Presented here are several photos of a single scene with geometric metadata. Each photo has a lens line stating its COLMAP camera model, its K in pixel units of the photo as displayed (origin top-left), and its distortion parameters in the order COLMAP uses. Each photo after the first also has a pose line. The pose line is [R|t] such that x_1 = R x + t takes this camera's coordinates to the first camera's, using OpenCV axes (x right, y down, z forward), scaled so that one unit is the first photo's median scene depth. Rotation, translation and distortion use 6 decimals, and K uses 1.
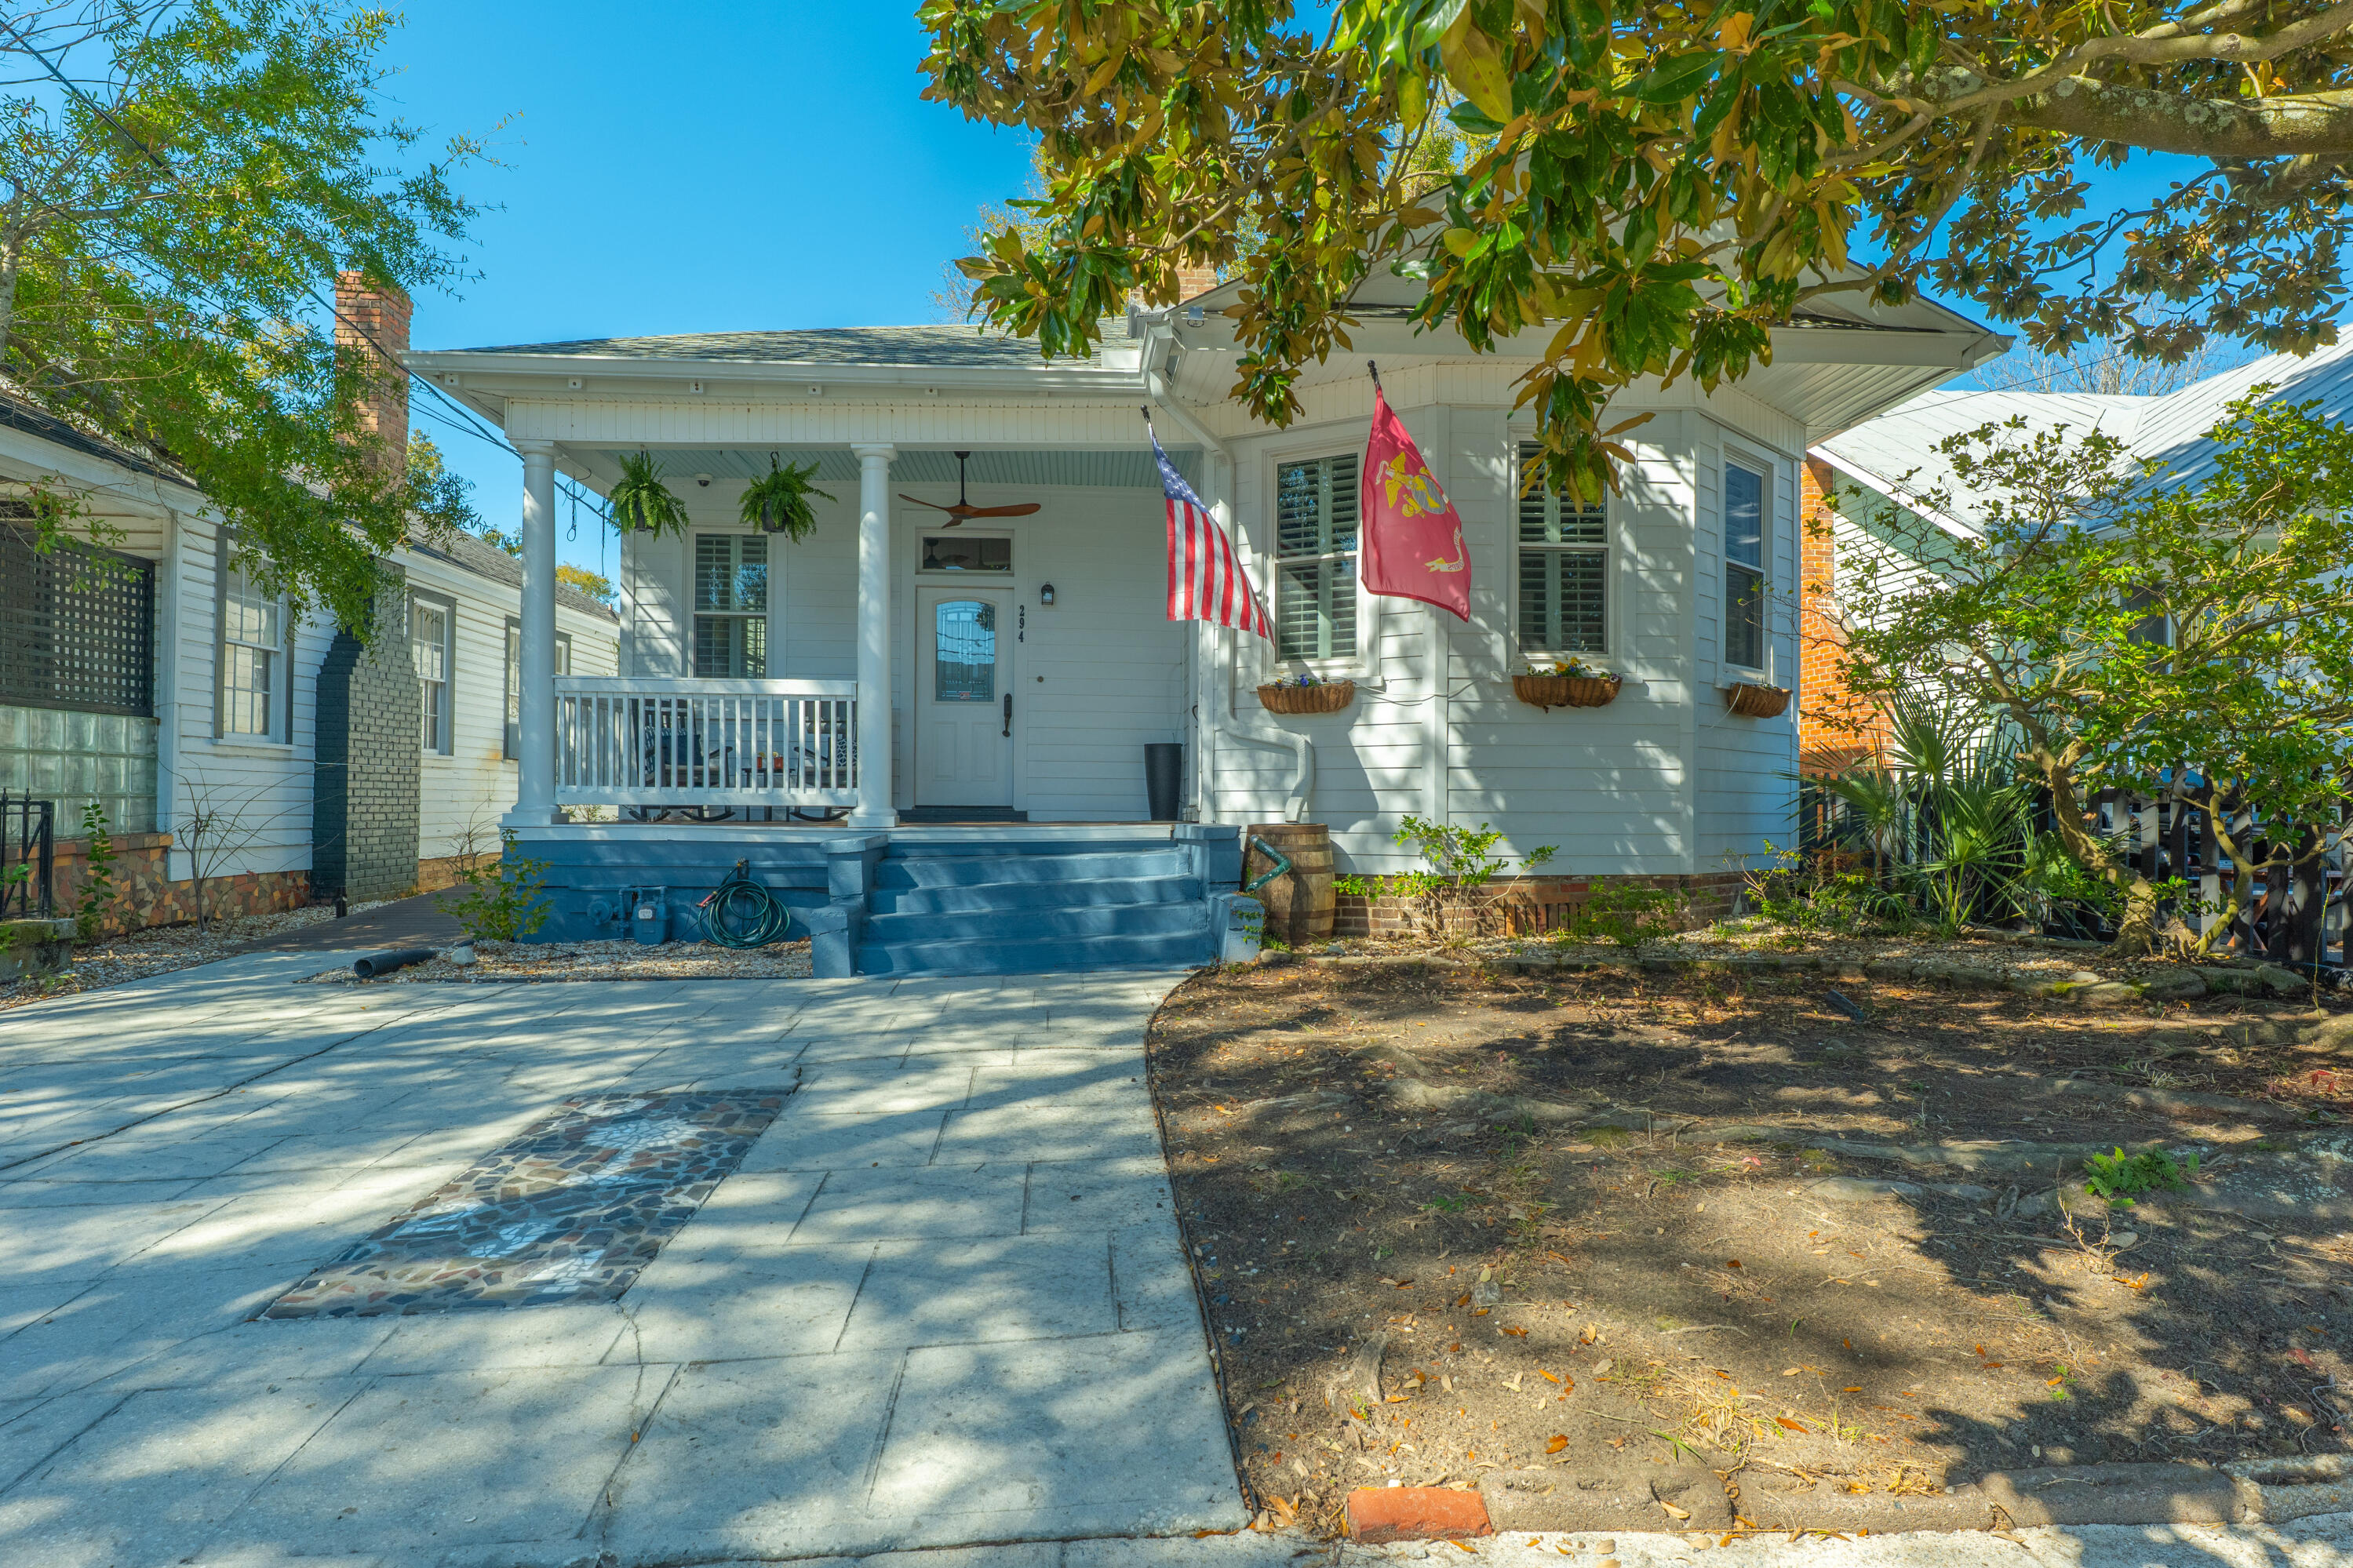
lens RADIAL K [[1229.9, 0, 1182.1], [0, 1229.9, 792.4], [0, 0, 1]] dist [-0.002978, -0.000302]
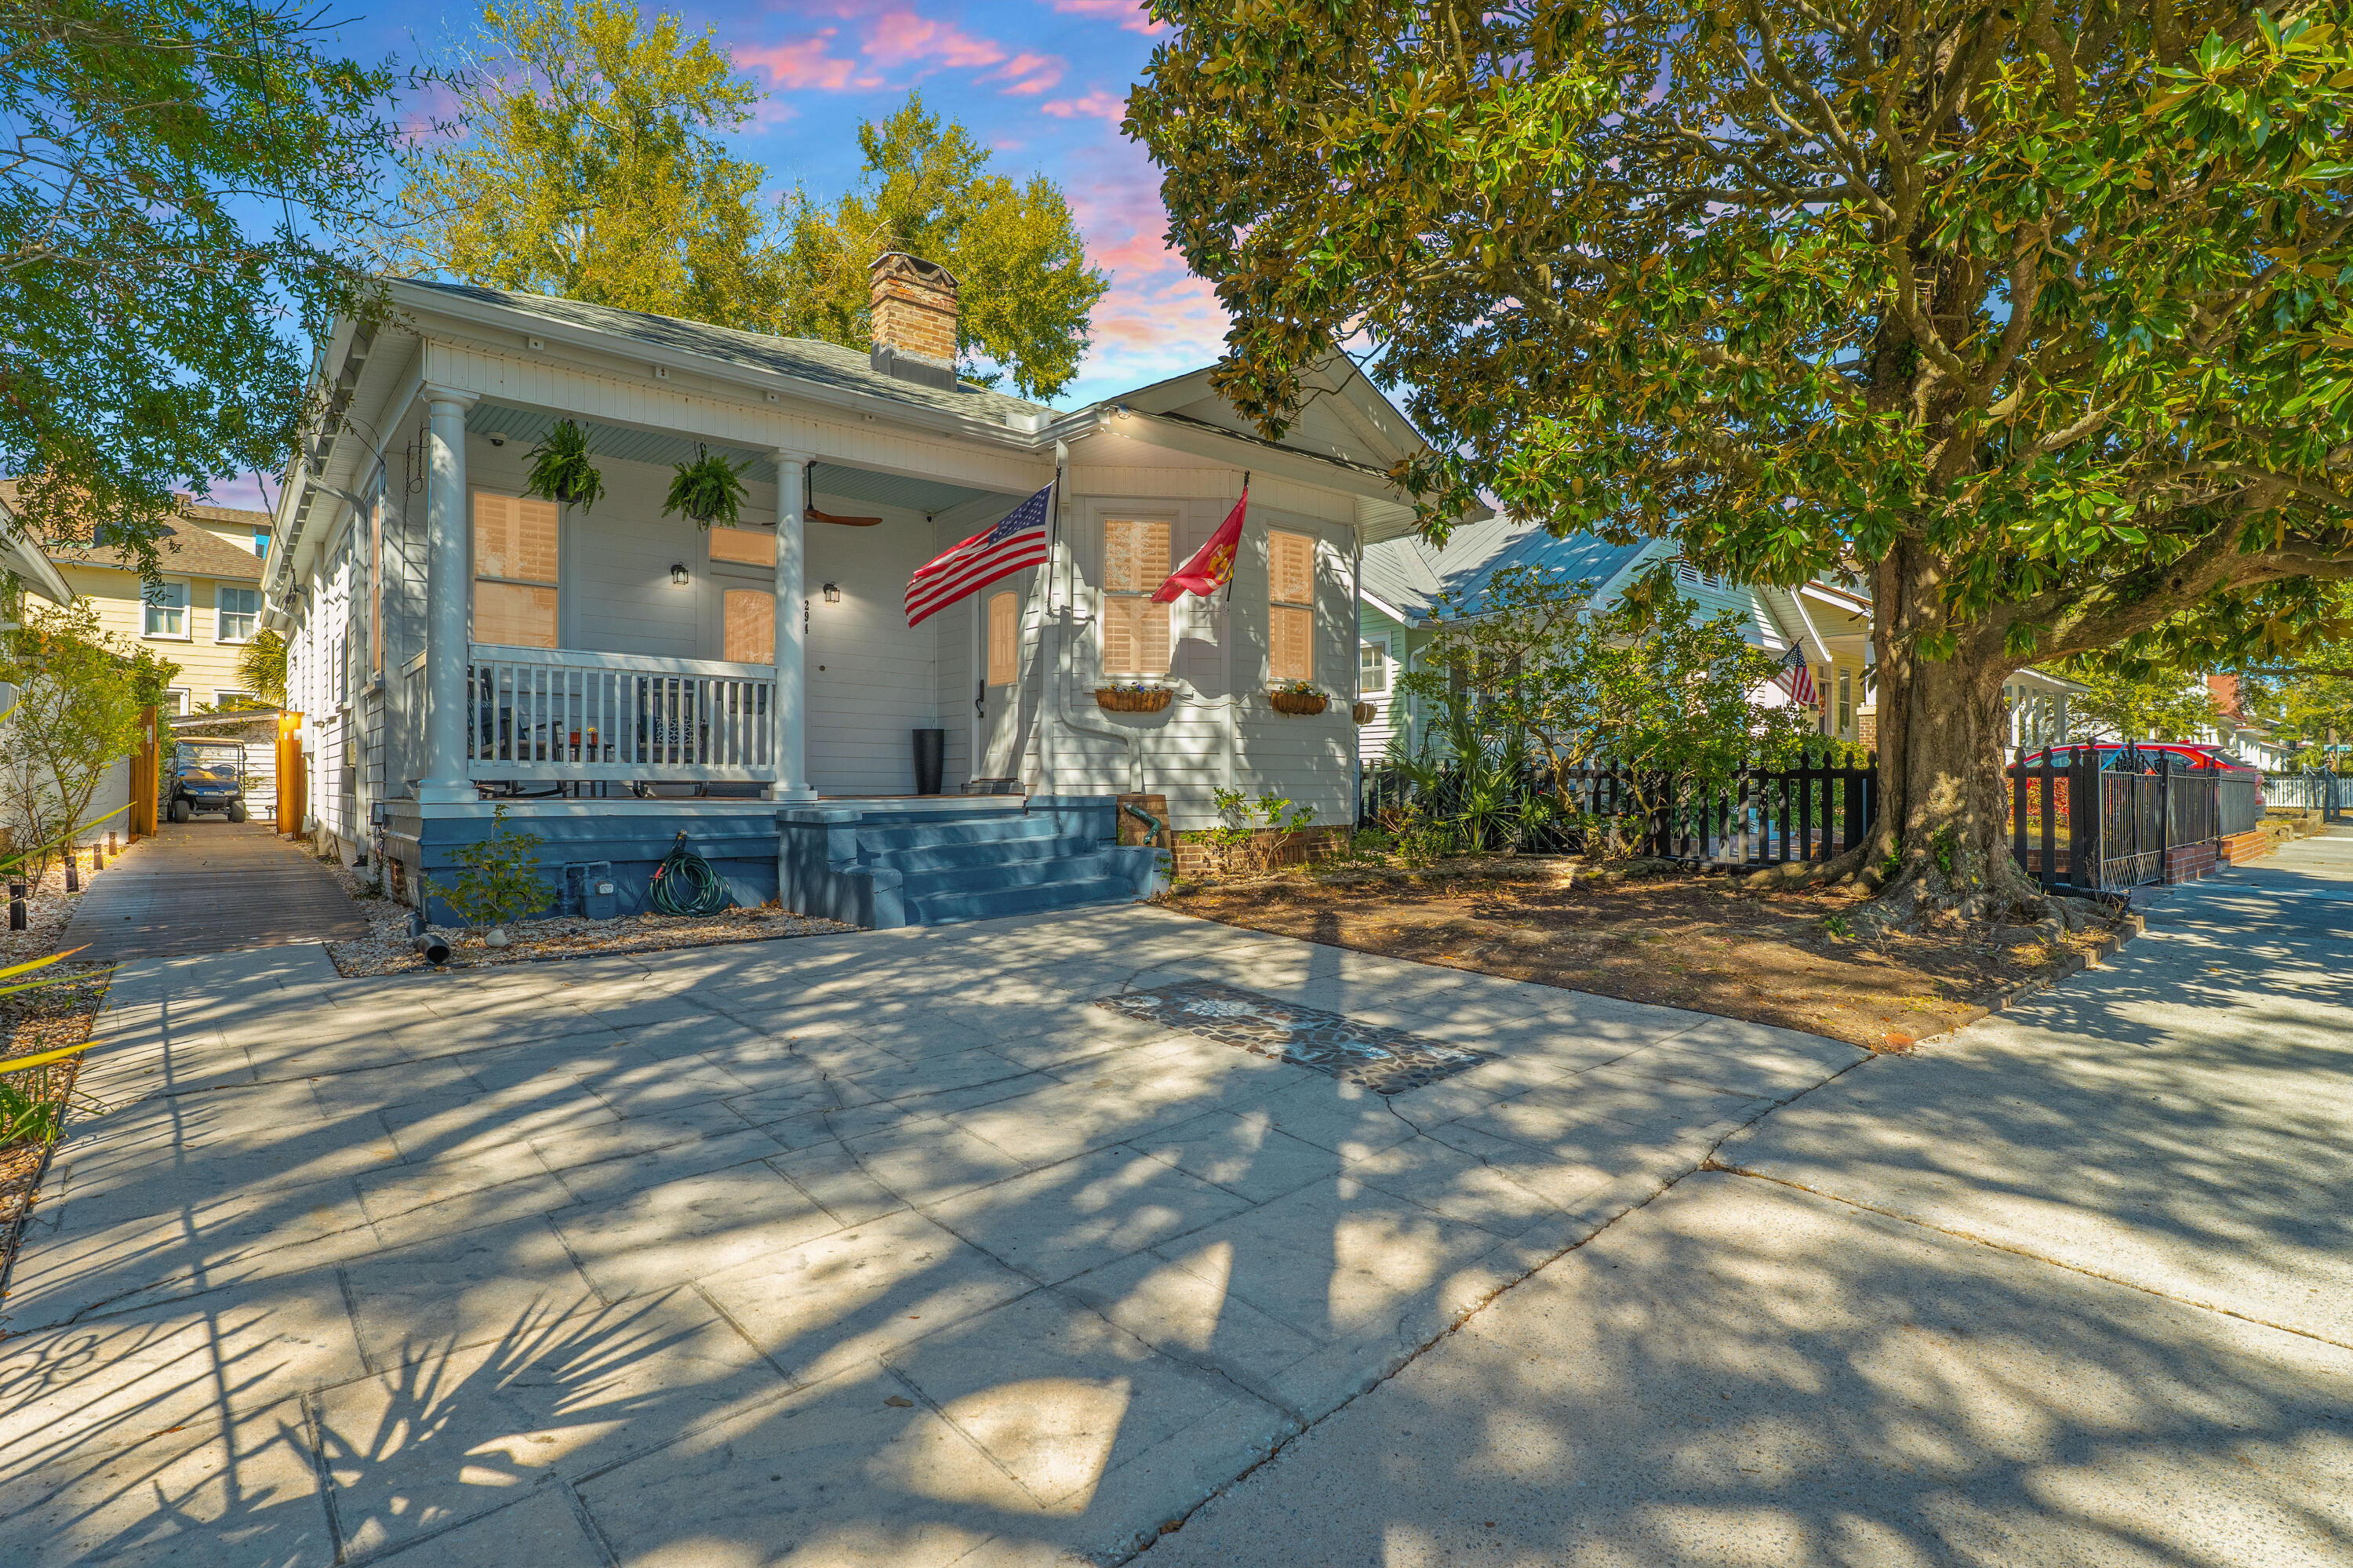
lens RADIAL K [[1111.0, 0, 1176.5], [0, 1111.0, 784.0], [0, 0, 1]] dist [-0.000027, -0.000053]
pose [[0.810717, -0.002268, 0.585434, -0.559036], [-0.004962, 0.999930, 0.010746, 0.001379], [-0.585417, -0.011617, 0.810649, -0.006946]]
